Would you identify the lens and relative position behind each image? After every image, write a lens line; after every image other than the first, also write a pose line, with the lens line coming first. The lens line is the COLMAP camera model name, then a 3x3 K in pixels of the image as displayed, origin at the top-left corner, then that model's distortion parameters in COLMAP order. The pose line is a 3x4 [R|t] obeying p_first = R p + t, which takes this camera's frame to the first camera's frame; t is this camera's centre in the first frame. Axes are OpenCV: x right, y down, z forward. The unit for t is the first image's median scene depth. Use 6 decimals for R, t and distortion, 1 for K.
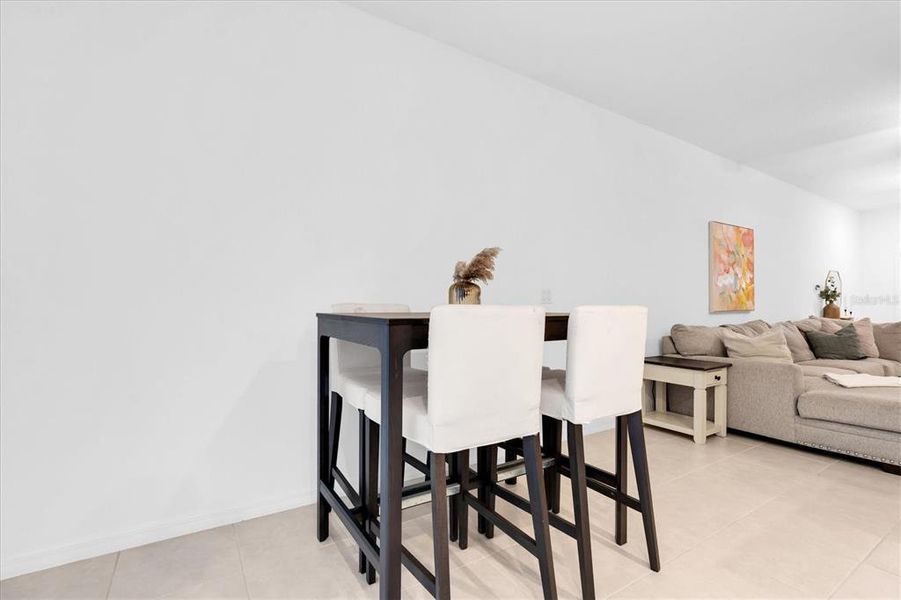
lens RADIAL K [[403.4, 0, 444.5], [0, 403.4, 305.3], [0, 0, 1]] dist [-0.014129, 0.000136]
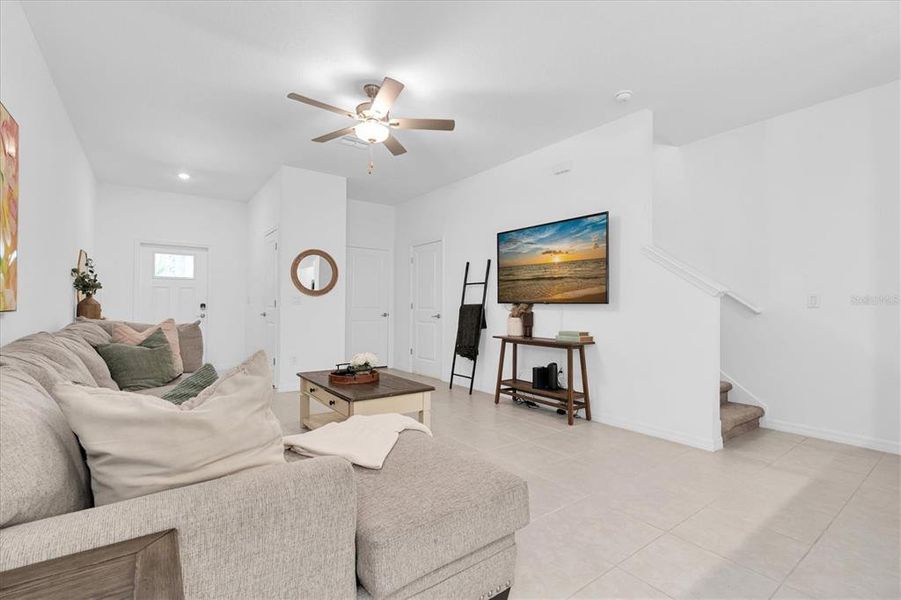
lens RADIAL K [[403.4, 0, 444.5], [0, 403.4, 305.3], [0, 0, 1]] dist [-0.014129, 0.000136]
pose [[-0.087453, -0.006296, 0.996149, 0.296865], [-0.007111, 0.999958, 0.005696, 0.000564], [-0.996143, -0.006585, -0.087494, 0.565302]]
